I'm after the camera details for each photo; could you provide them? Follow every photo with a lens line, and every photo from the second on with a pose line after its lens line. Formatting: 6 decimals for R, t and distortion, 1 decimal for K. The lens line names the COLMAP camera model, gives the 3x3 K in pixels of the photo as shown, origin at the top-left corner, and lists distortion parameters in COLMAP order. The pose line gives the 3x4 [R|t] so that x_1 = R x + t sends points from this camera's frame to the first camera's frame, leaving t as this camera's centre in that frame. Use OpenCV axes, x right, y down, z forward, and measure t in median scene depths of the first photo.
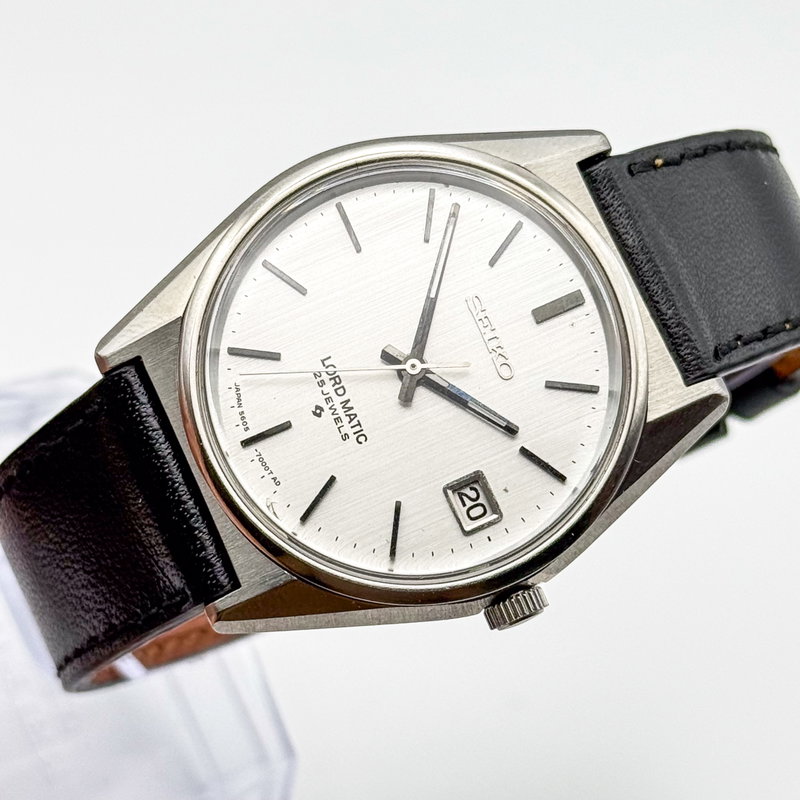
lens RADIAL K [[2644.2, 0, 400.0], [0, 2644.2, 400.0], [0, 0, 1]] dist [0.057742, 2.762754]
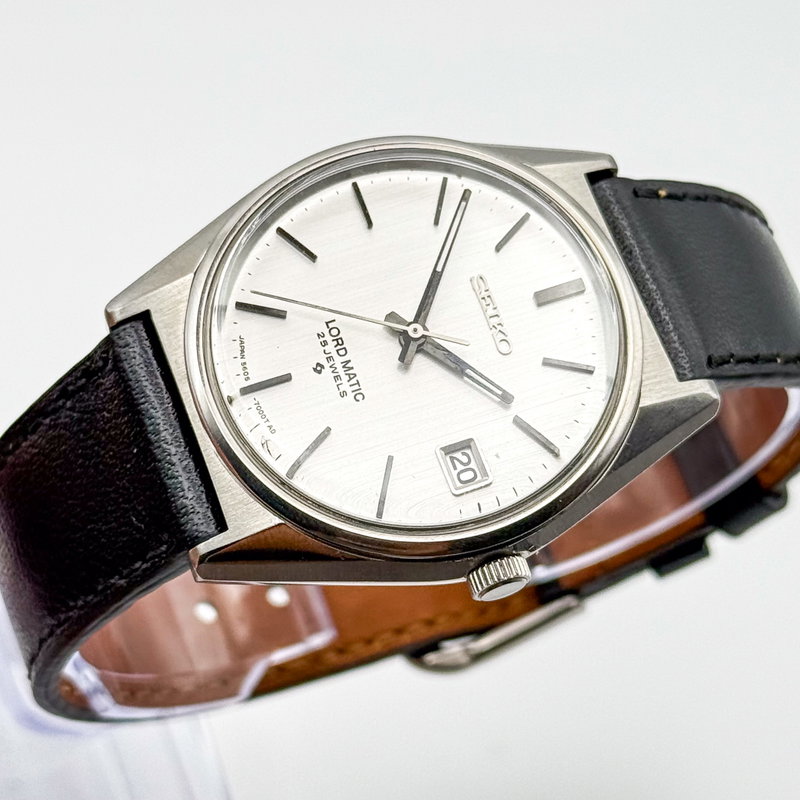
lens RADIAL K [[2644.2, 0, 400.0], [0, 2644.2, 400.0], [0, 0, 1]] dist [0.057742, 2.762754]
pose [[0.996924, 0.078339, 0.002478, -0.001292], [-0.075579, 0.969216, -0.234326, 0.252496], [-0.020759, 0.233418, 0.972155, 0.010960]]
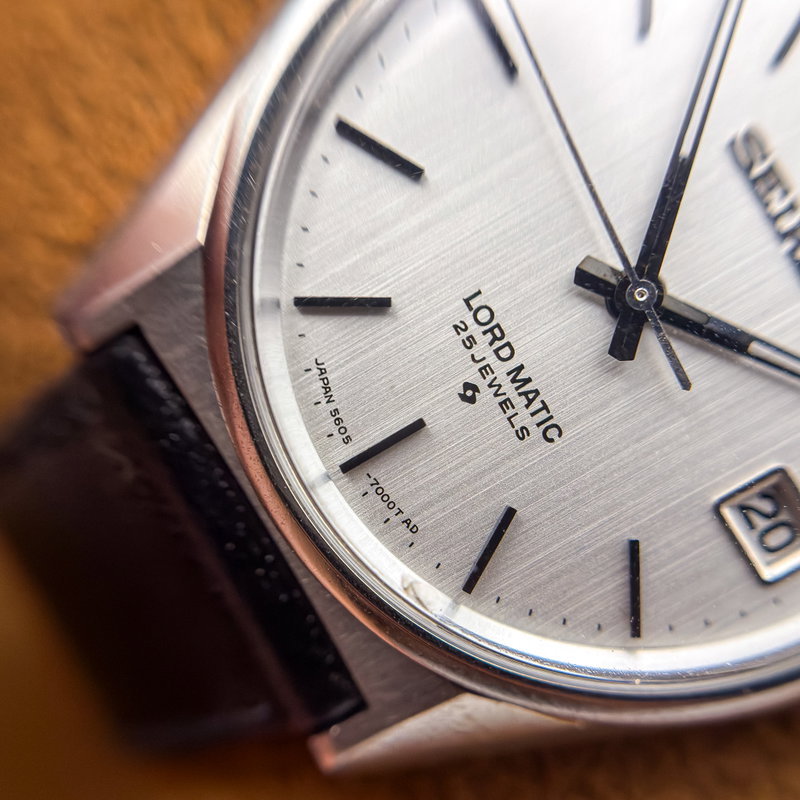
lens RADIAL K [[1392.8, 0, 412.6], [0, 1392.8, 440.3], [0, 0, 1]] dist [0.640861, 0.024169]
pose [[0.993339, -0.114719, -0.010867, -0.040835], [0.114405, 0.970535, 0.212071, -0.050268], [-0.013781, -0.211902, 0.977194, 0.707741]]
